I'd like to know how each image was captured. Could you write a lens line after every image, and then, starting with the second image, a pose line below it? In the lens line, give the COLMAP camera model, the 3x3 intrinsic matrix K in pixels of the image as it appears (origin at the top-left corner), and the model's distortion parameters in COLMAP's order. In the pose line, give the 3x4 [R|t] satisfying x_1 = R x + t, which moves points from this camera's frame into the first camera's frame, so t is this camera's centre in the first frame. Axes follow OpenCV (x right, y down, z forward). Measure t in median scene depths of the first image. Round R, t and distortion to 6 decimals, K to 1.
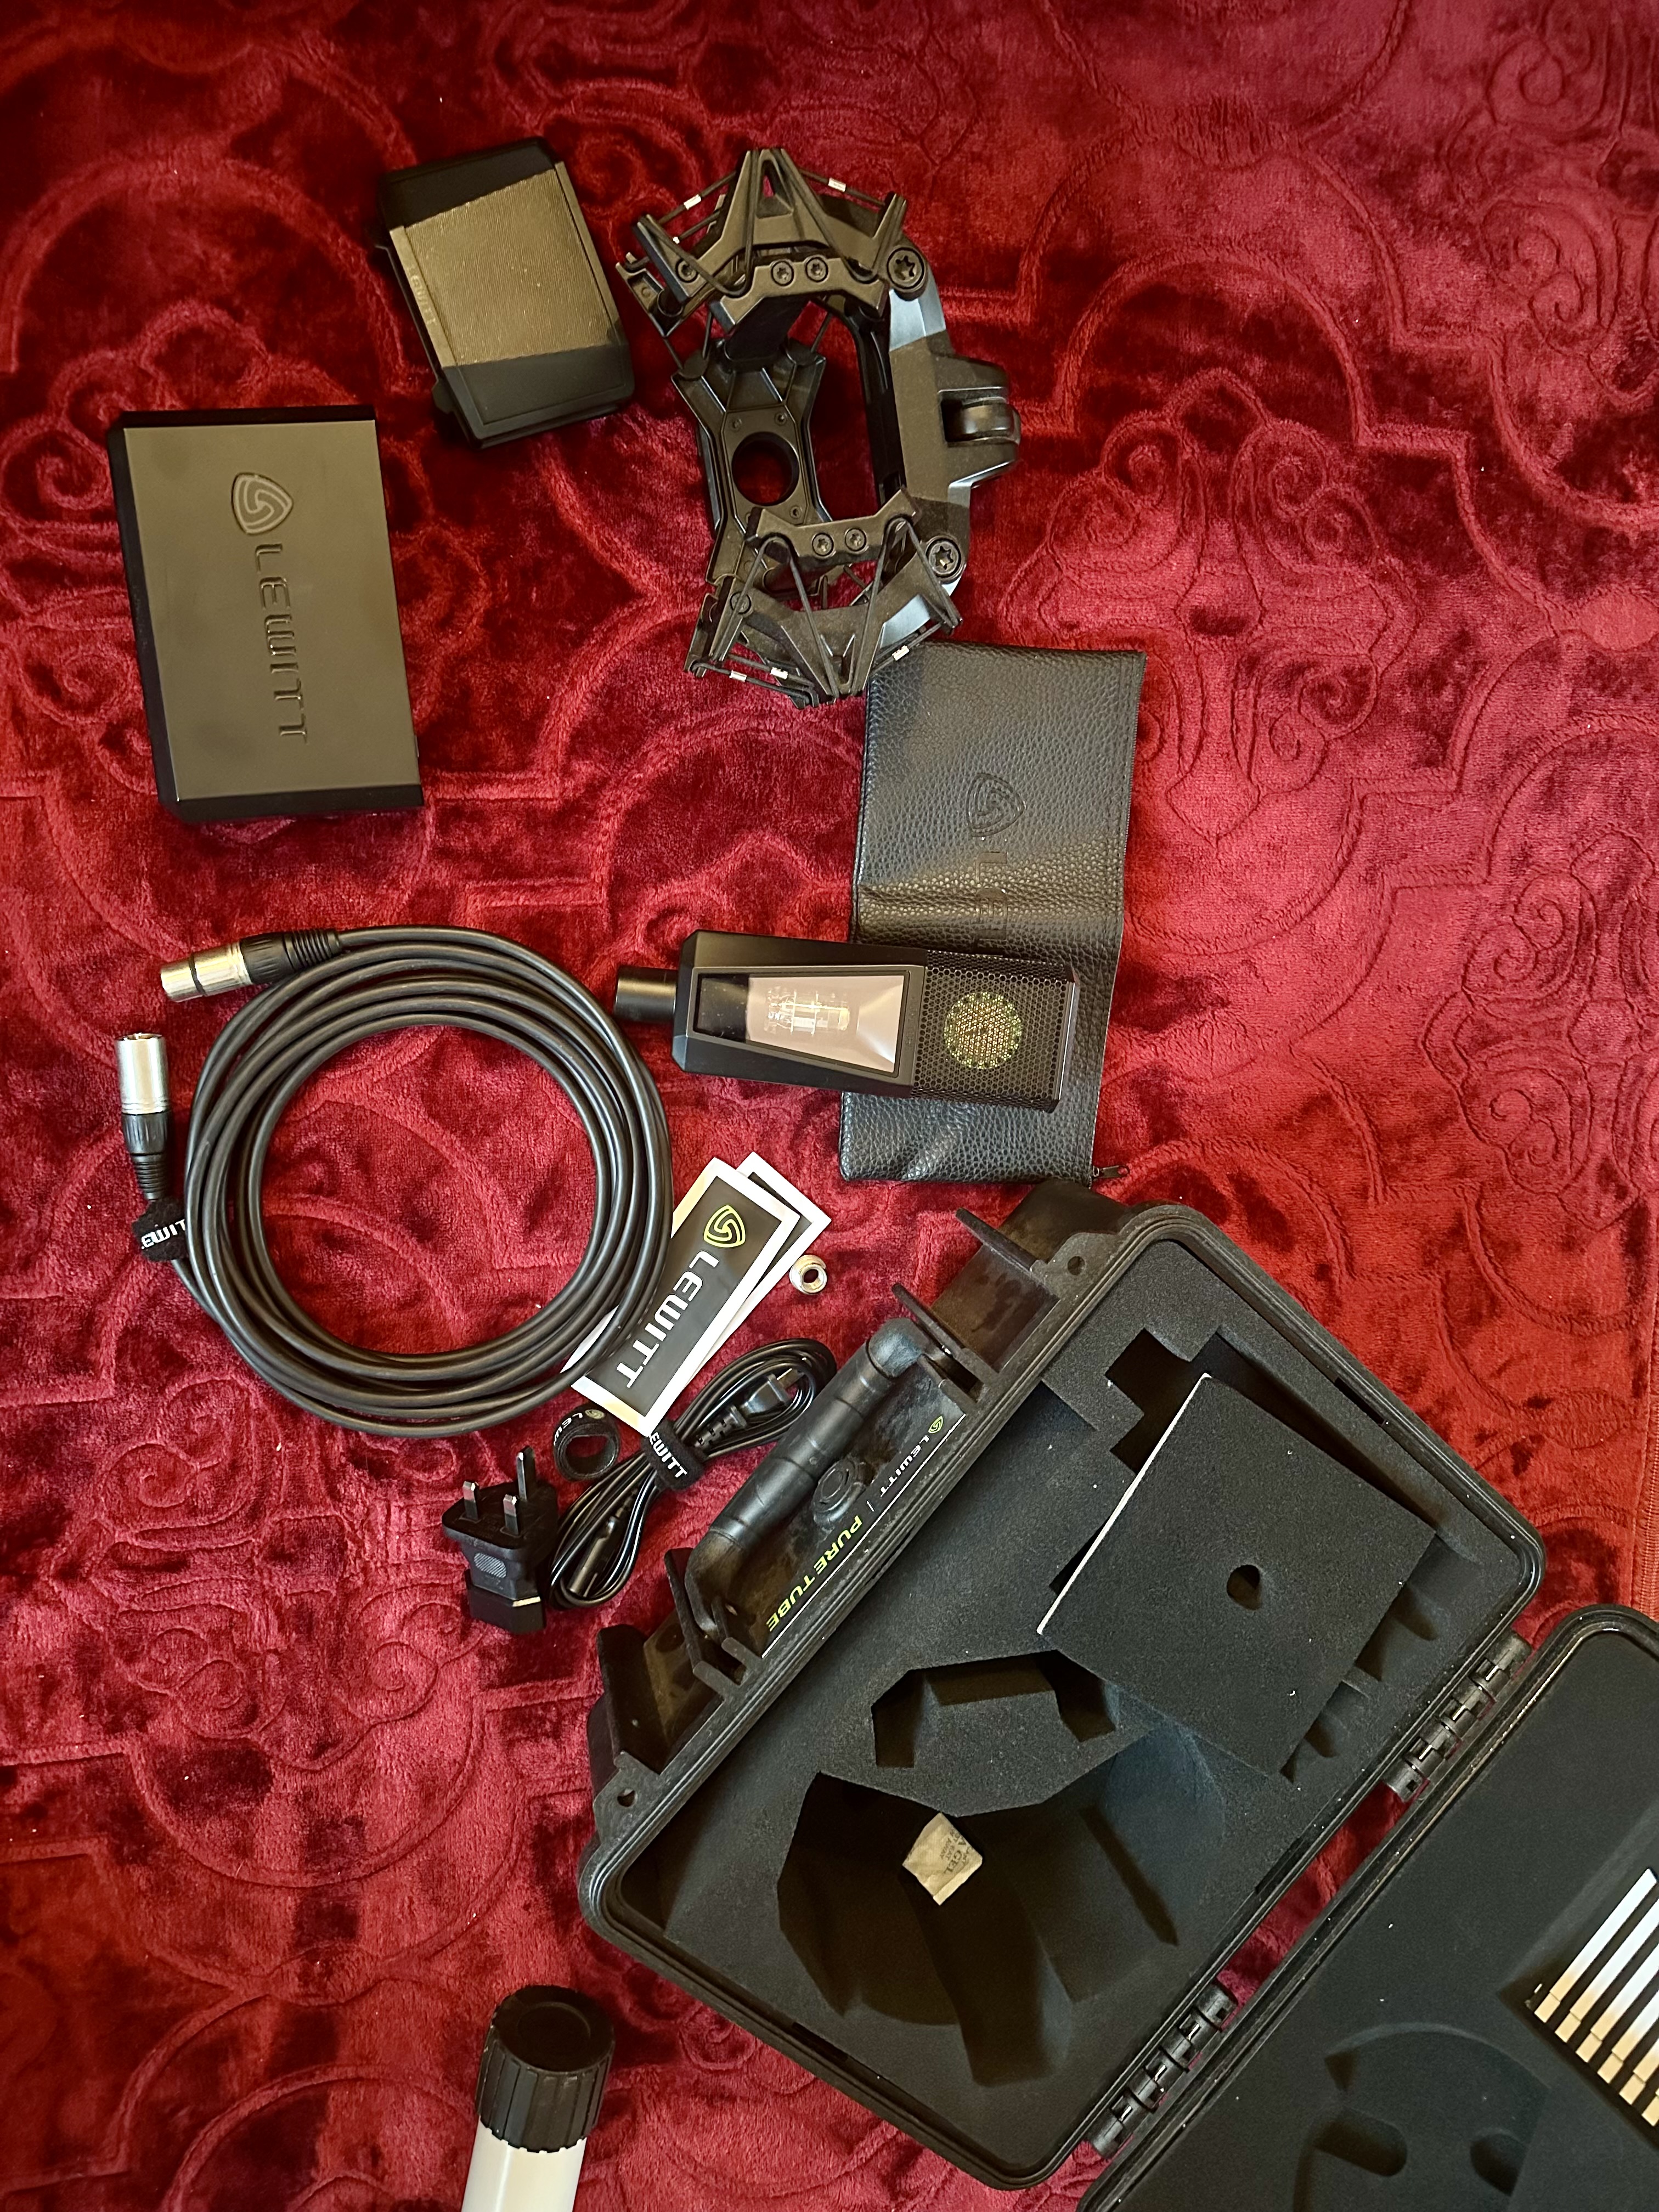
lens RADIAL K [[1543.5, 0, 829.5], [0, 1543.5, 1106.0], [0, 0, 1]] dist [-0.002795, -0.003270]
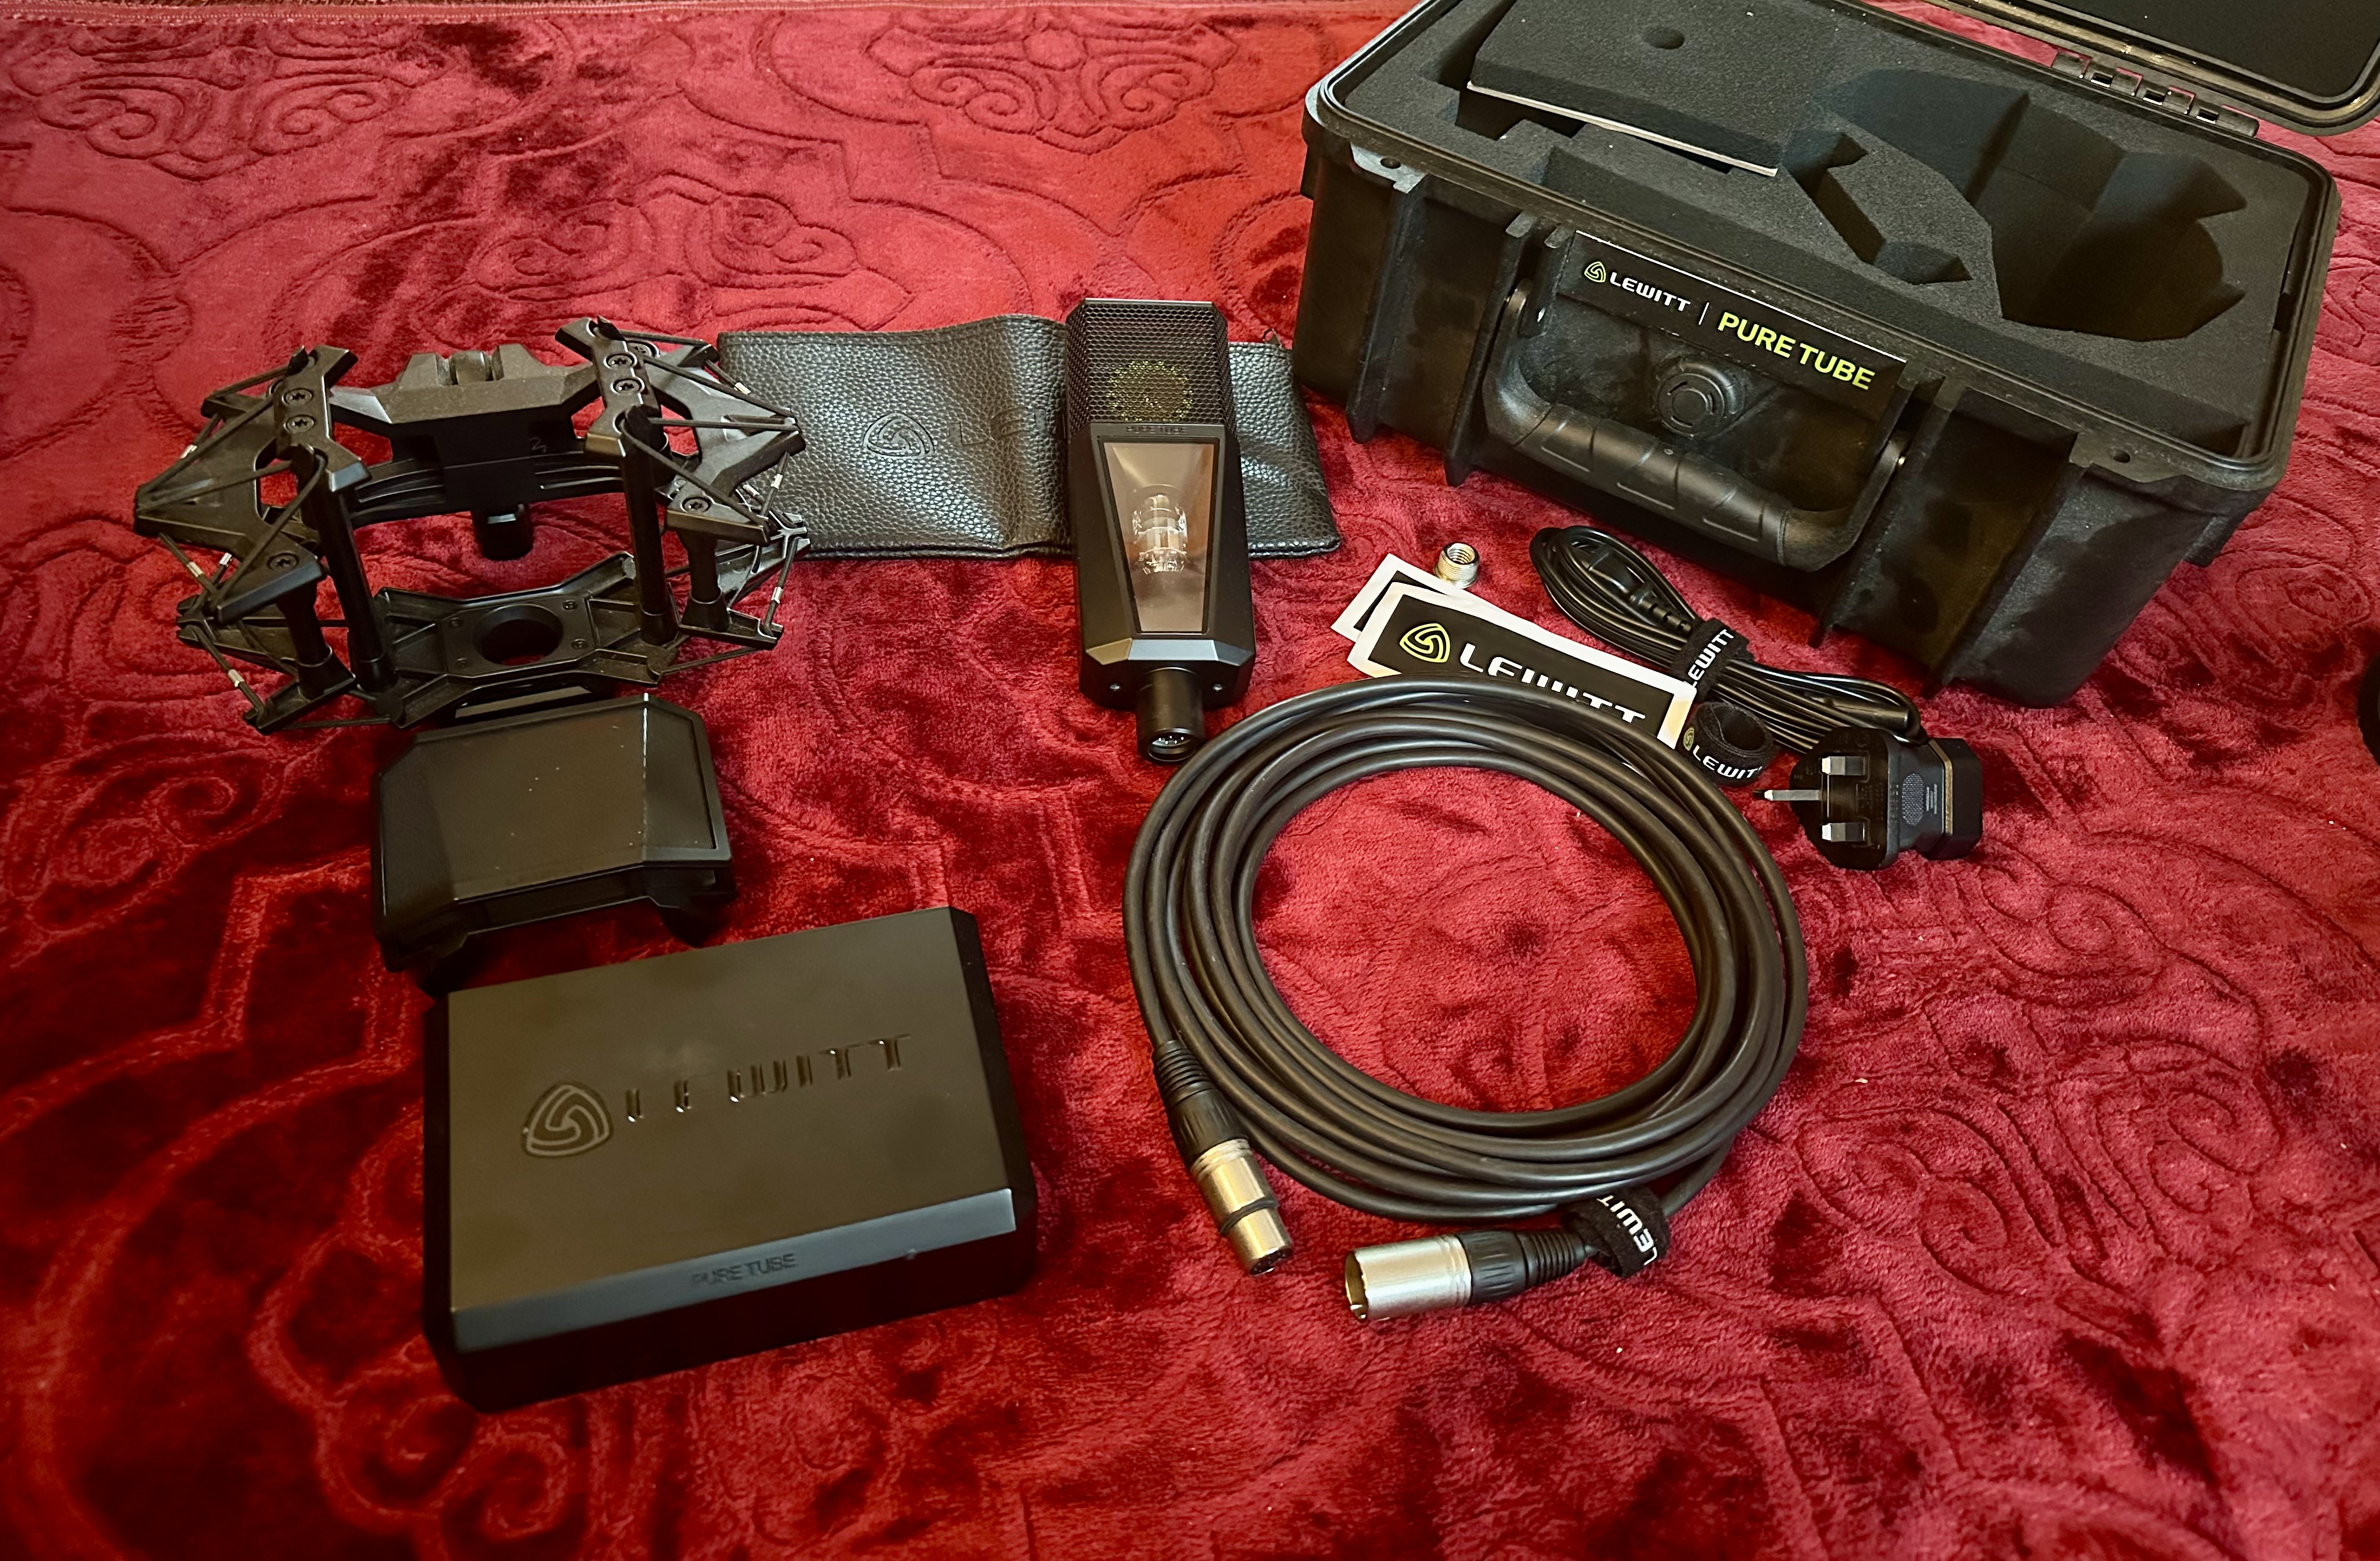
lens RADIAL K [[1631.9, 0, 1190.0], [0, 1631.9, 780.5], [0, 0, 1]] dist [-0.003726, -0.003595]
pose [[-0.164935, -0.882816, 0.439810, -0.516442], [0.986294, -0.149631, 0.069526, -0.124268], [0.004430, 0.445249, 0.895396, 0.244813]]
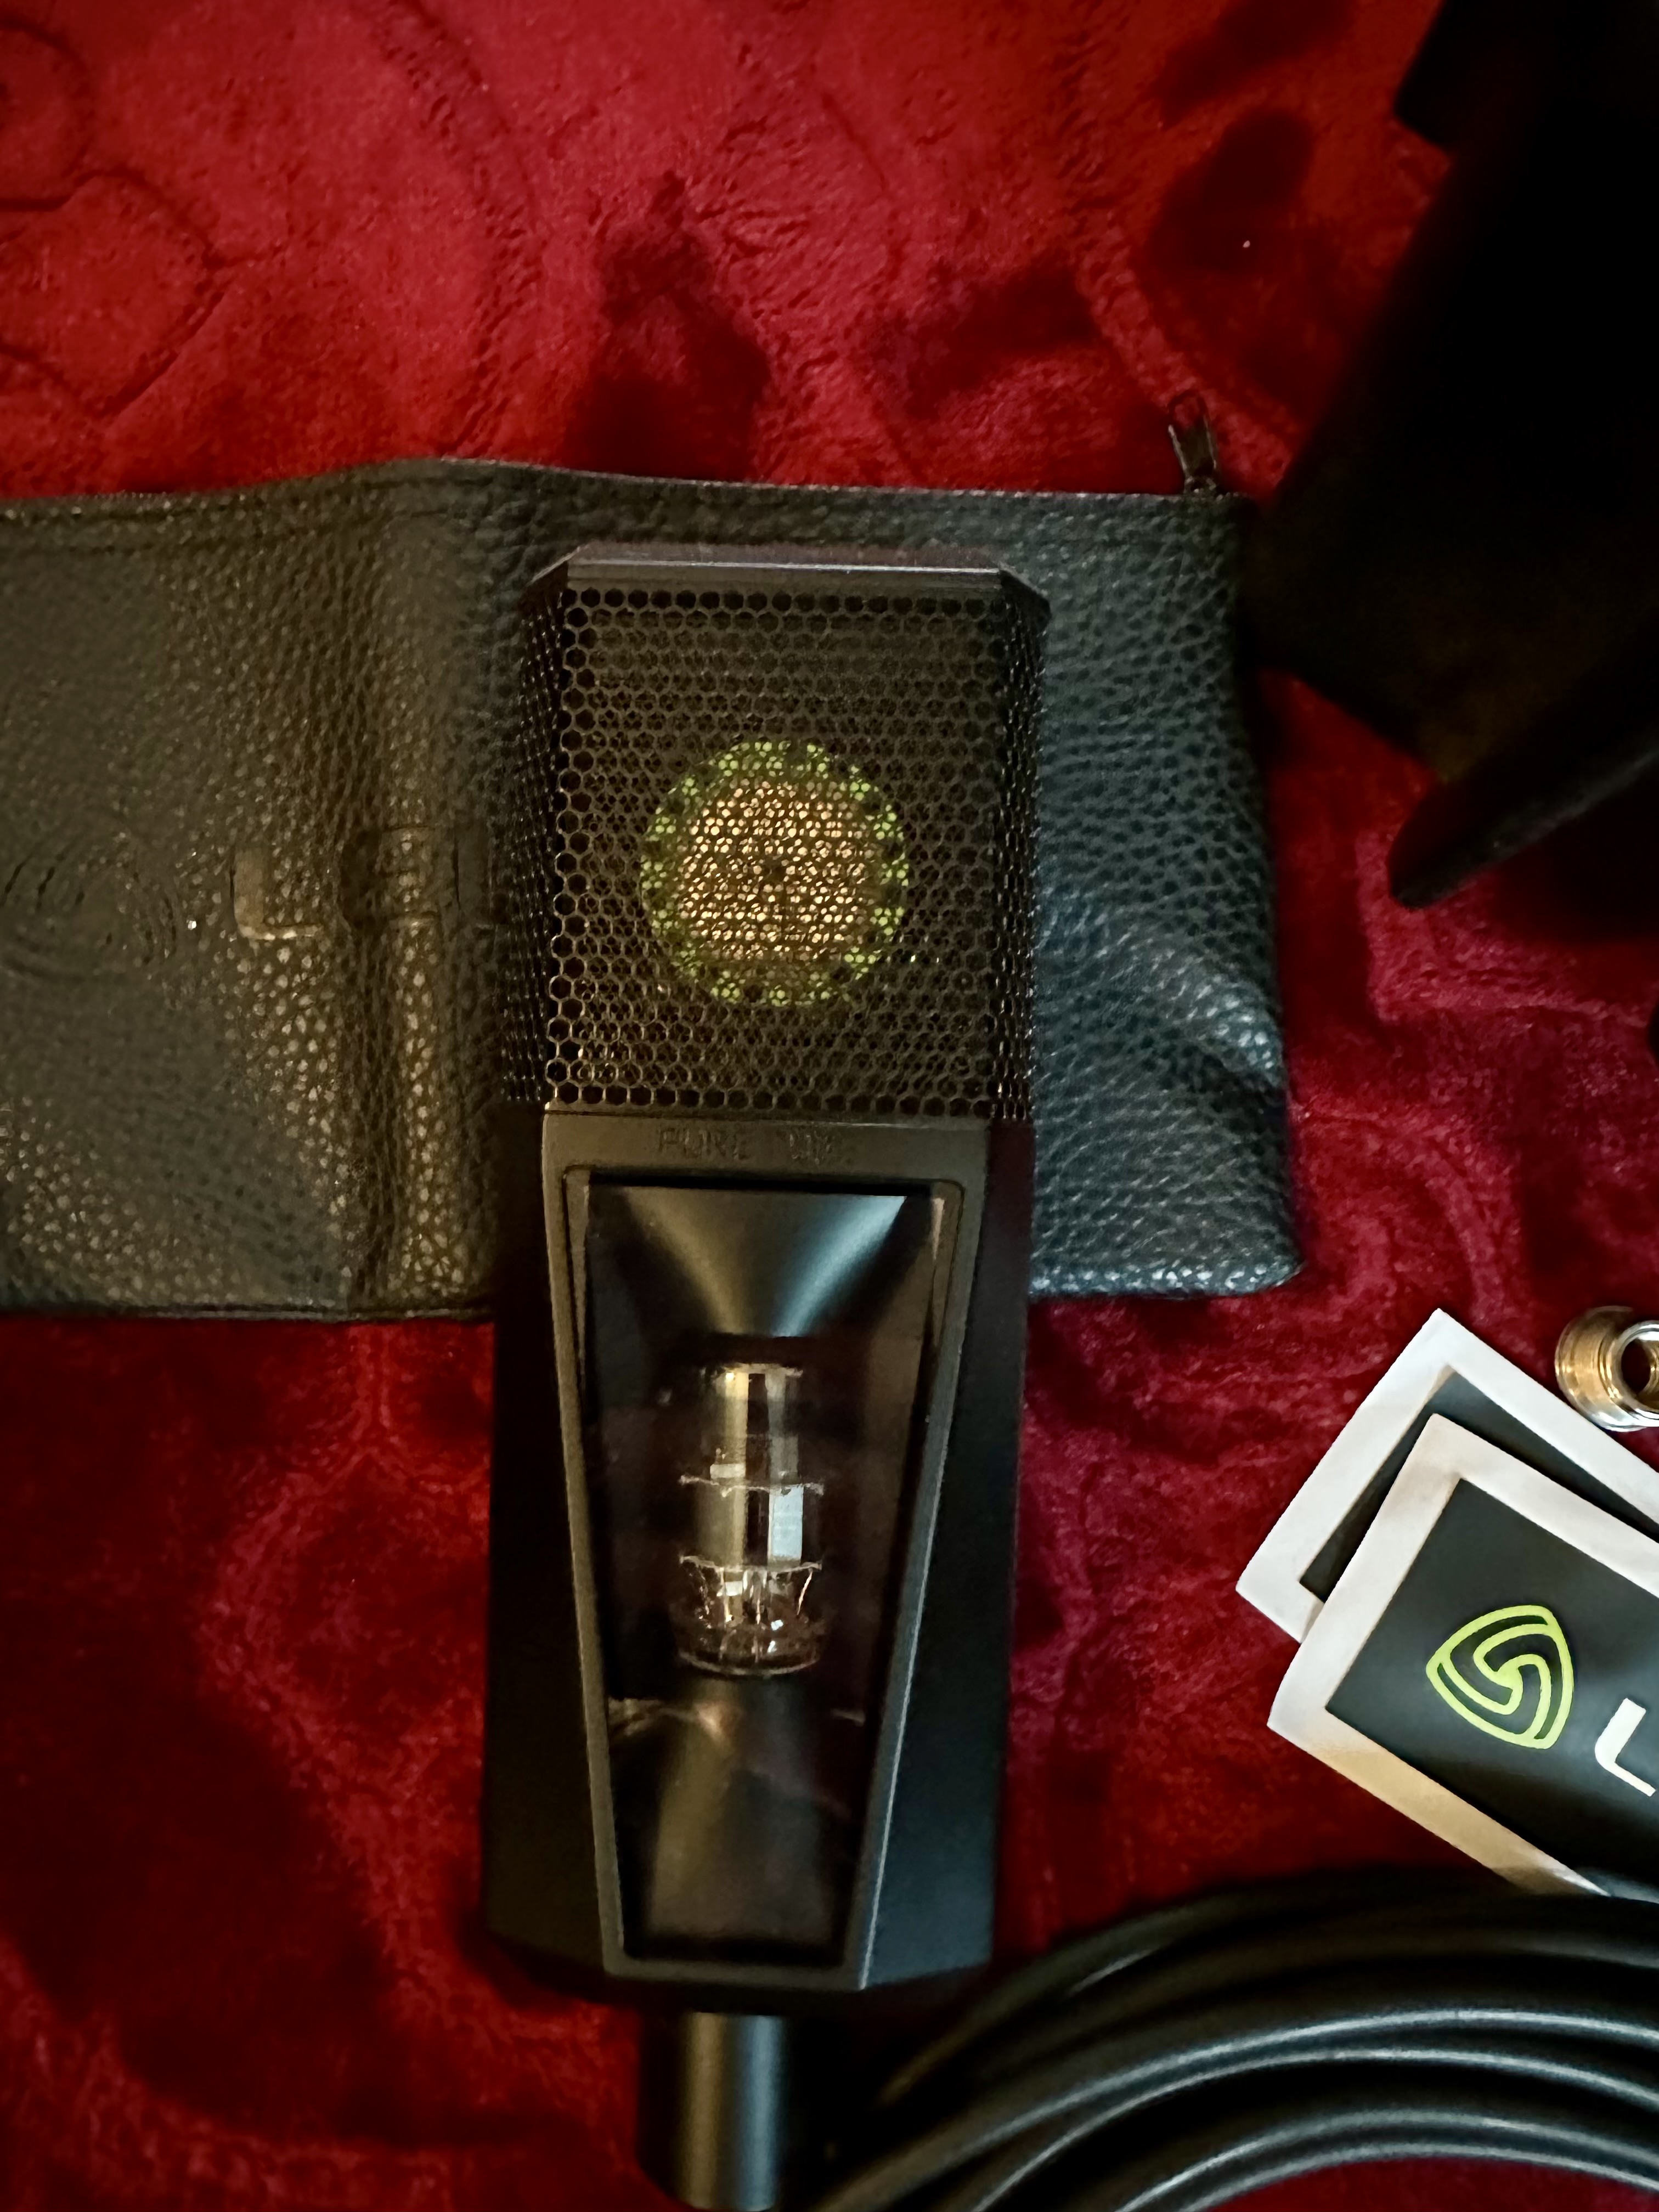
lens RADIAL K [[1534.5, 0, 748.6], [0, 1534.5, 990.5], [0, 0, 1]] dist [-0.023548, 0.000699]
pose [[-0.074687, -0.997199, 0.004038, 0.076580], [0.985923, -0.074449, -0.149708, -0.011664], [0.149589, -0.007200, 0.988722, 0.707332]]
